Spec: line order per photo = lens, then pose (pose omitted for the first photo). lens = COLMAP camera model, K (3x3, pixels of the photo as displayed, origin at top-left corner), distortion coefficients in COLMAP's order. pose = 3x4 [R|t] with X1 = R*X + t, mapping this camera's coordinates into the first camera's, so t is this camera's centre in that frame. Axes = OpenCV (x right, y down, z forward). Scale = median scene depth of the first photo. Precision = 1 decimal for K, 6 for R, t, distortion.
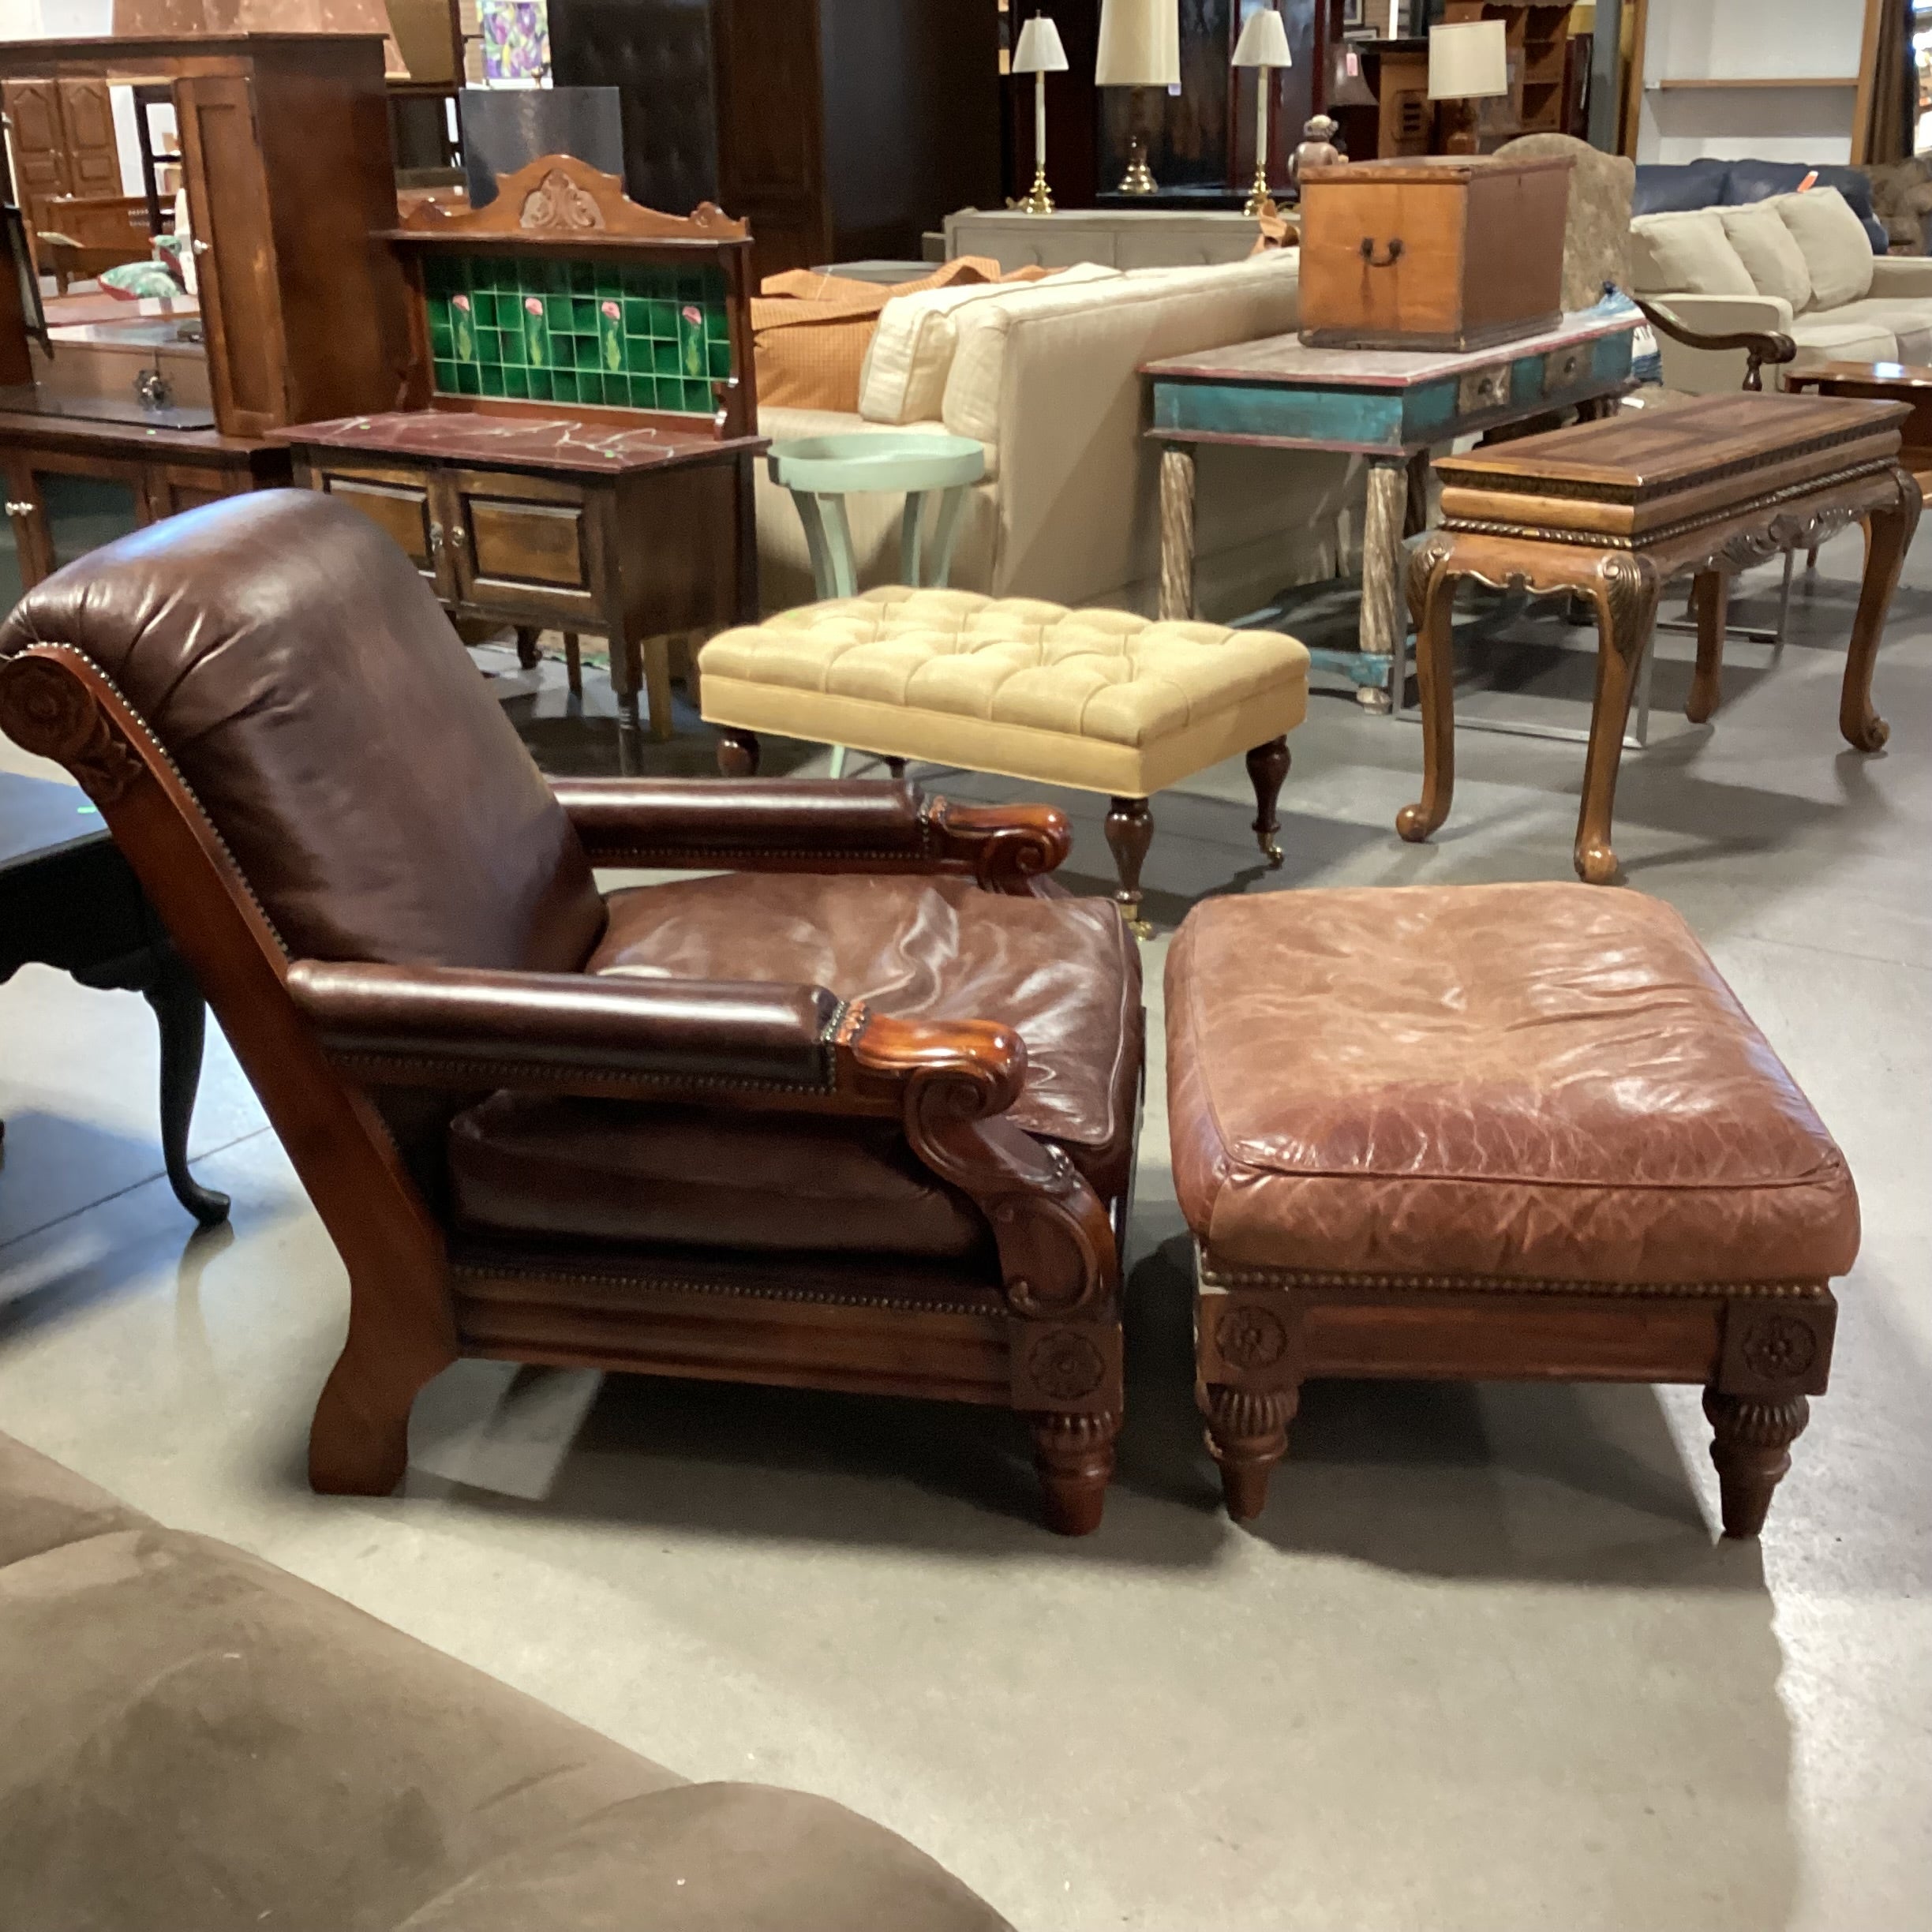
lens RADIAL K [[2336.7, 0, 966.0], [0, 2336.7, 966.0], [0, 0, 1]] dist [0.163426, -0.399782]
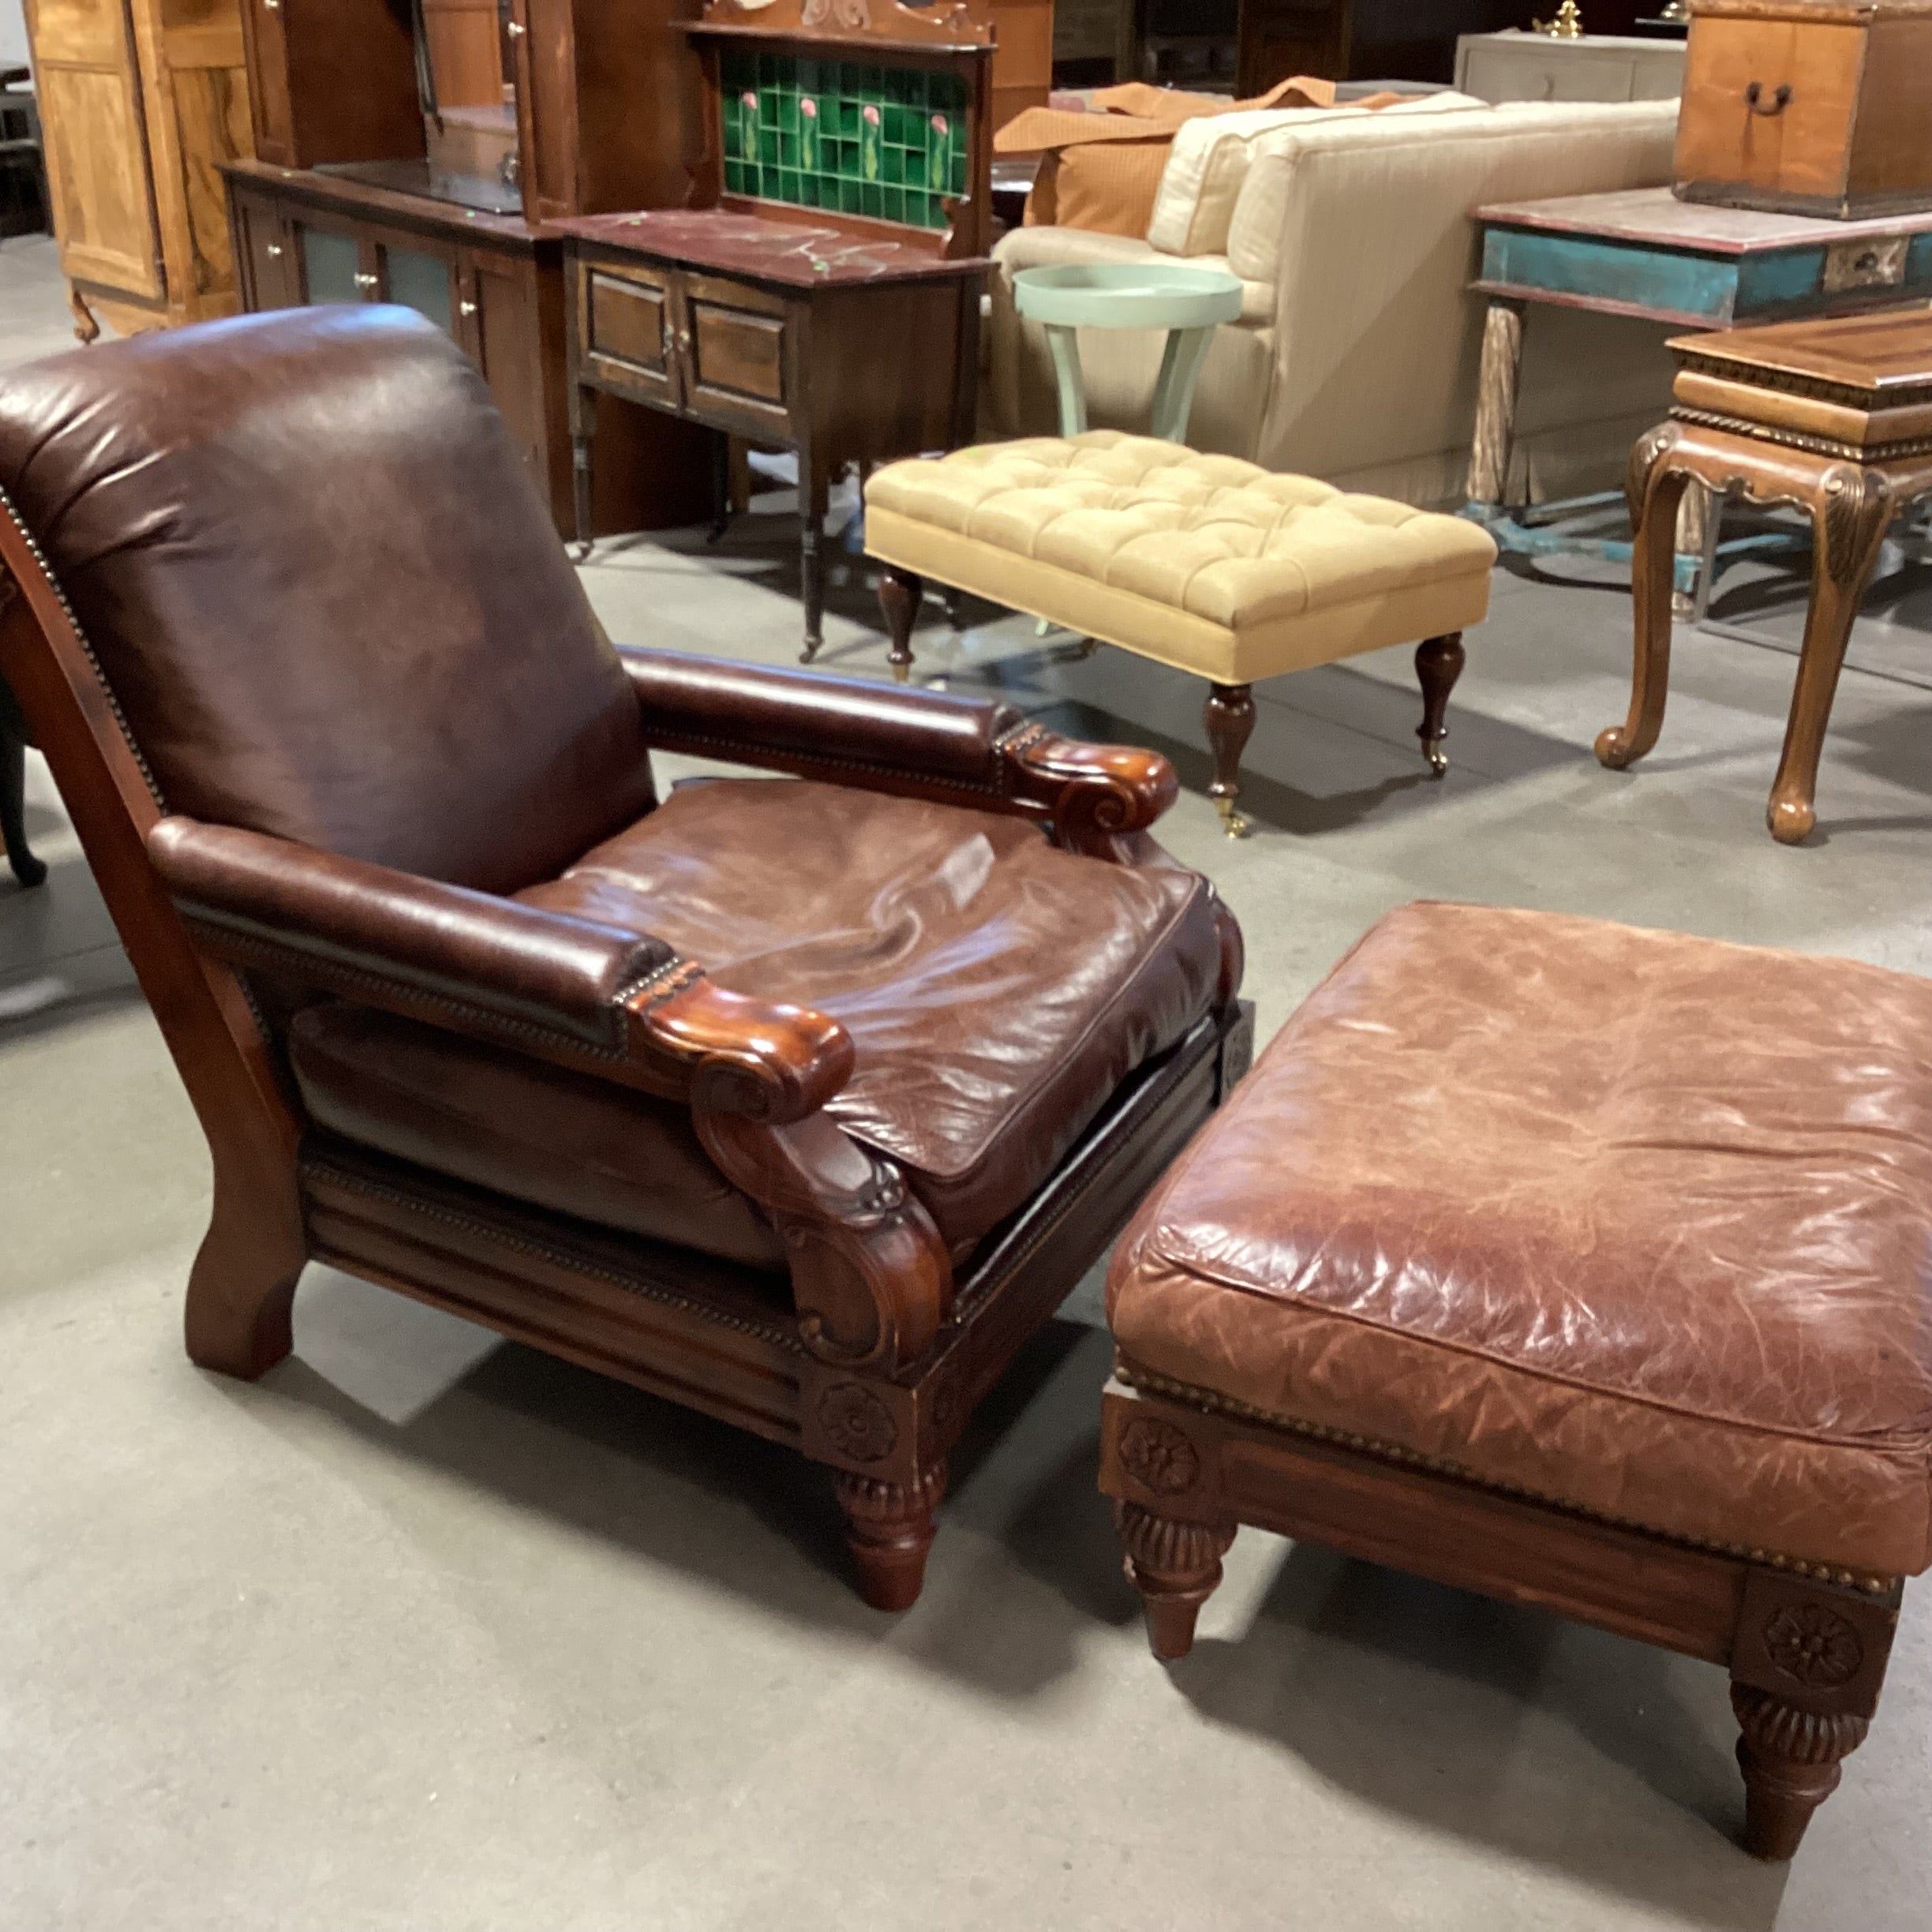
lens RADIAL K [[2336.7, 0, 966.0], [0, 2336.7, 966.0], [0, 0, 1]] dist [0.163426, -0.399782]
pose [[0.958259, 0.145388, -0.246177, 0.174848], [-0.127657, 0.988030, 0.086600, -0.023305], [0.255821, -0.051559, 0.965348, 0.059287]]
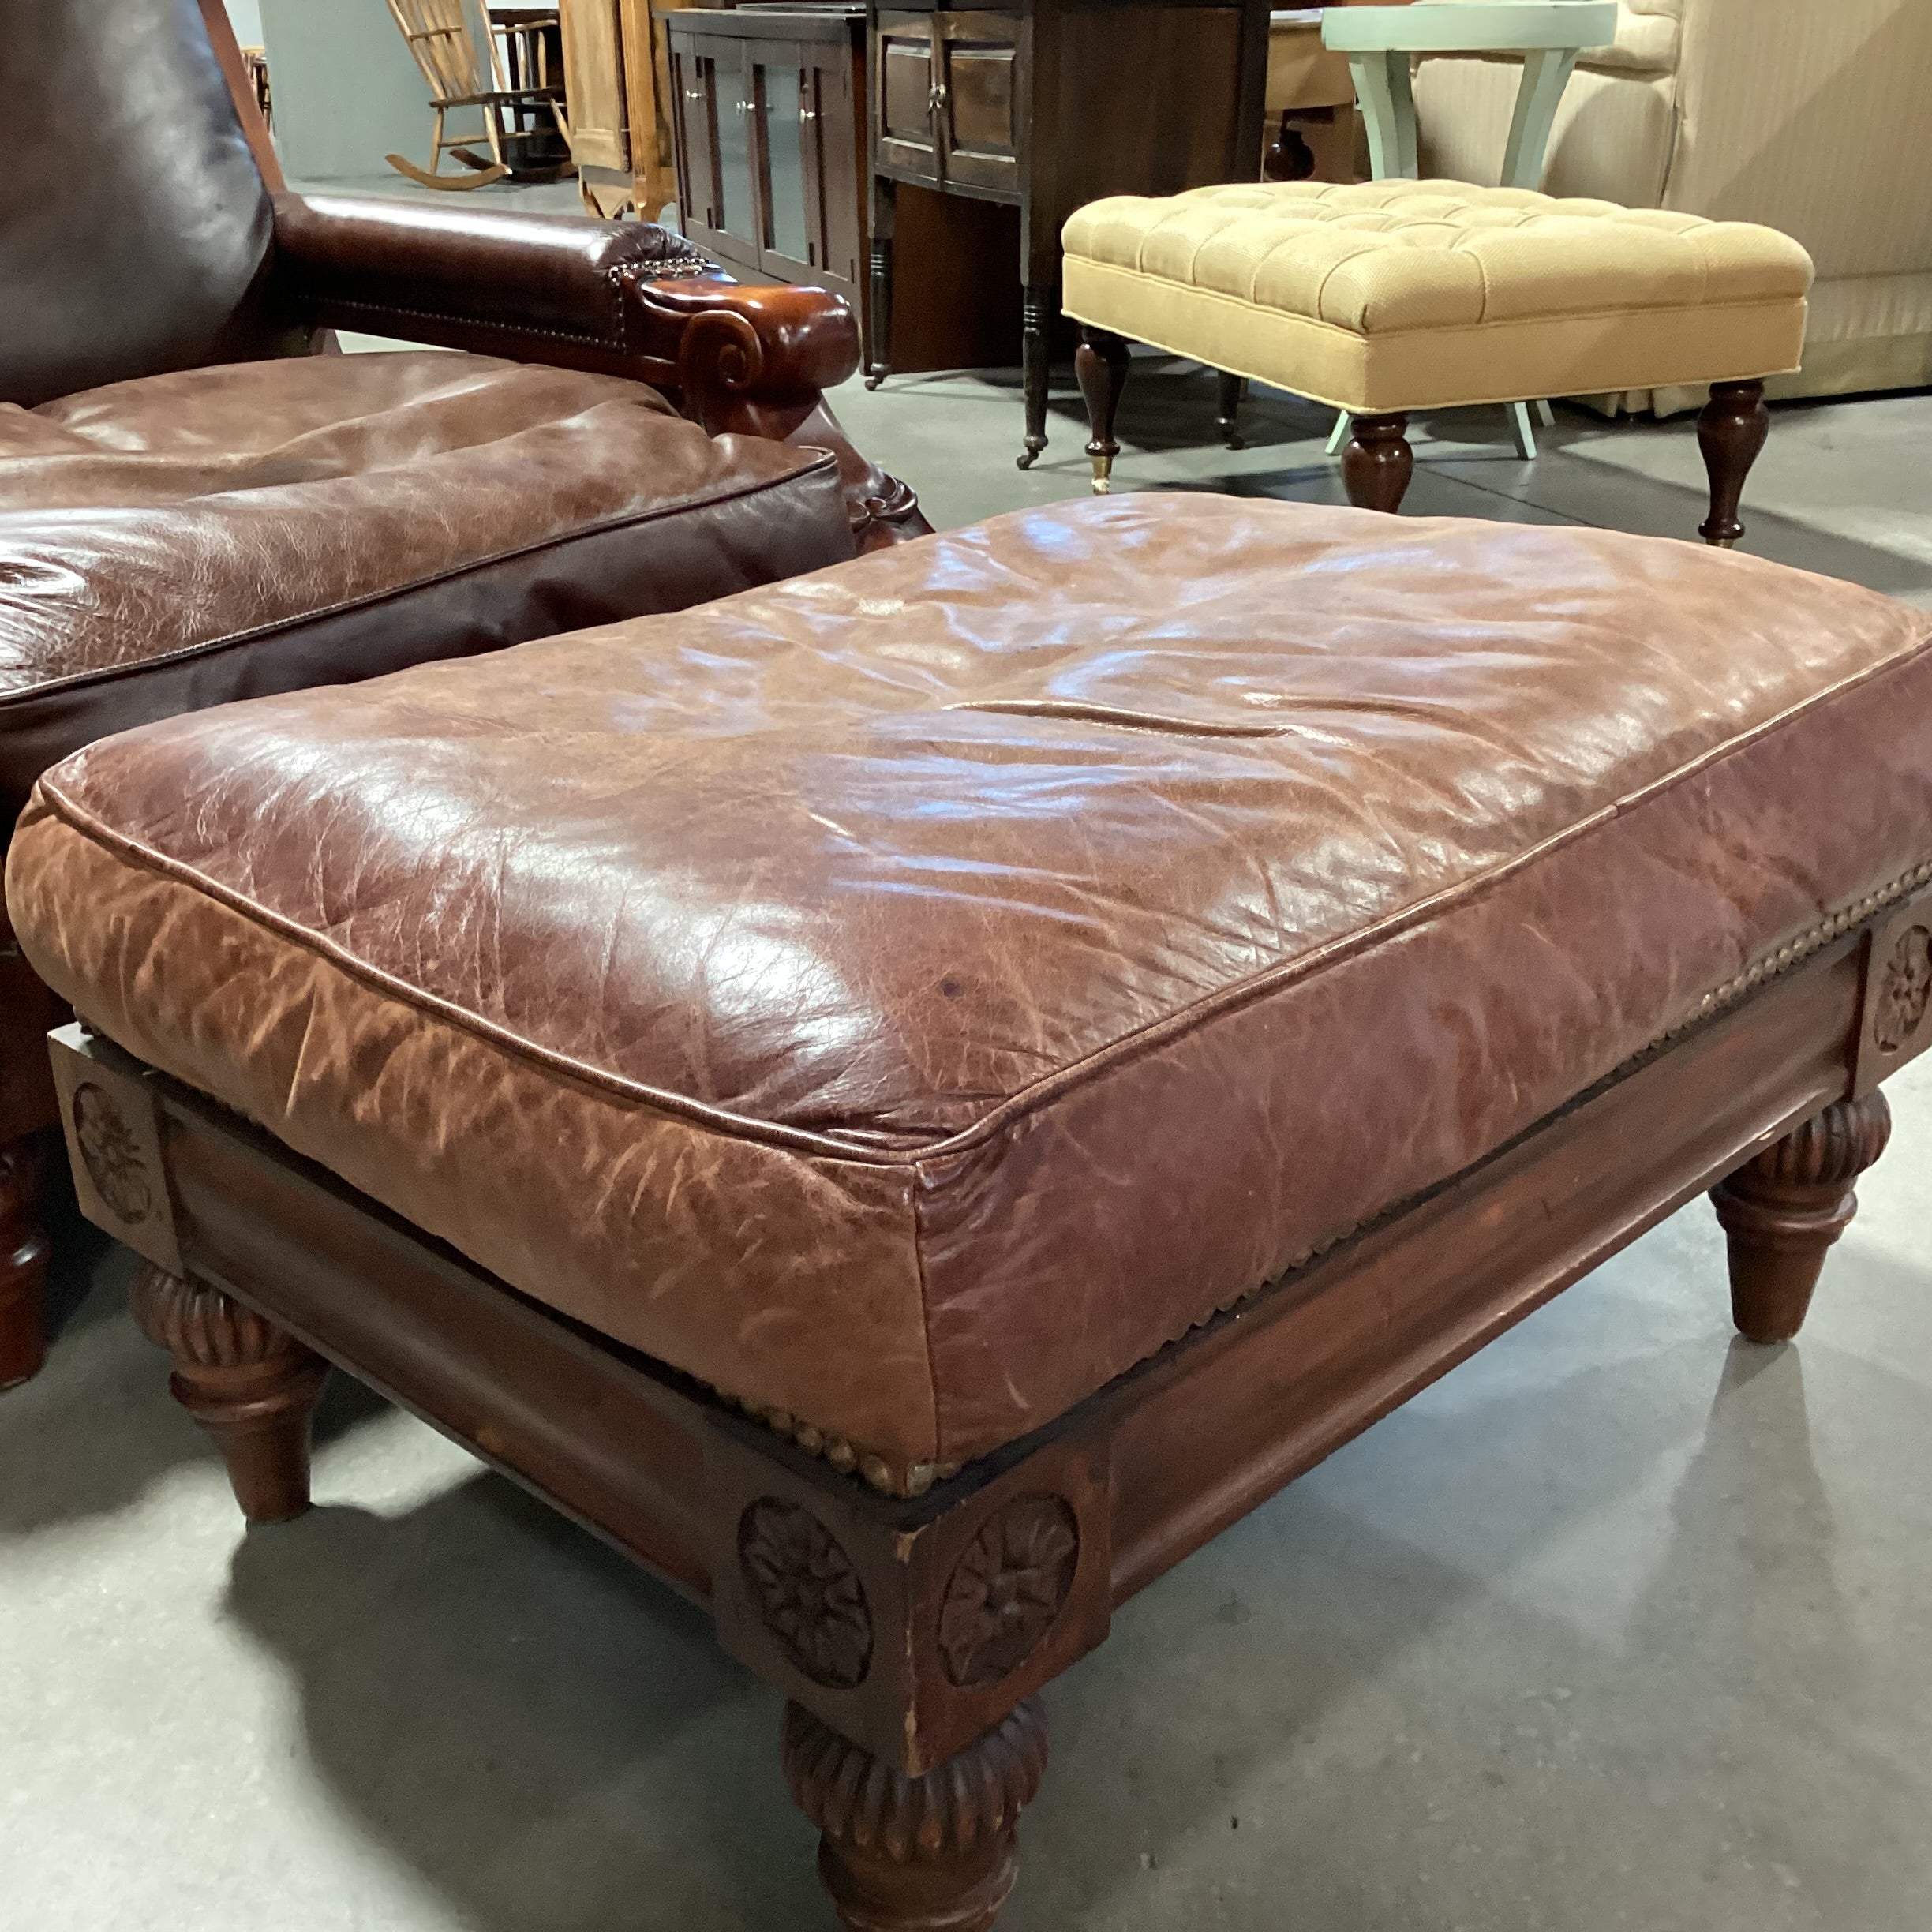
lens RADIAL K [[2336.7, 0, 966.0], [0, 2336.7, 966.0], [0, 0, 1]] dist [0.163426, -0.399782]
pose [[0.809451, 0.225129, -0.542316, 0.314813], [-0.197896, 0.974142, 0.109014, 0.026838], [0.552835, 0.019081, 0.833072, 0.293164]]
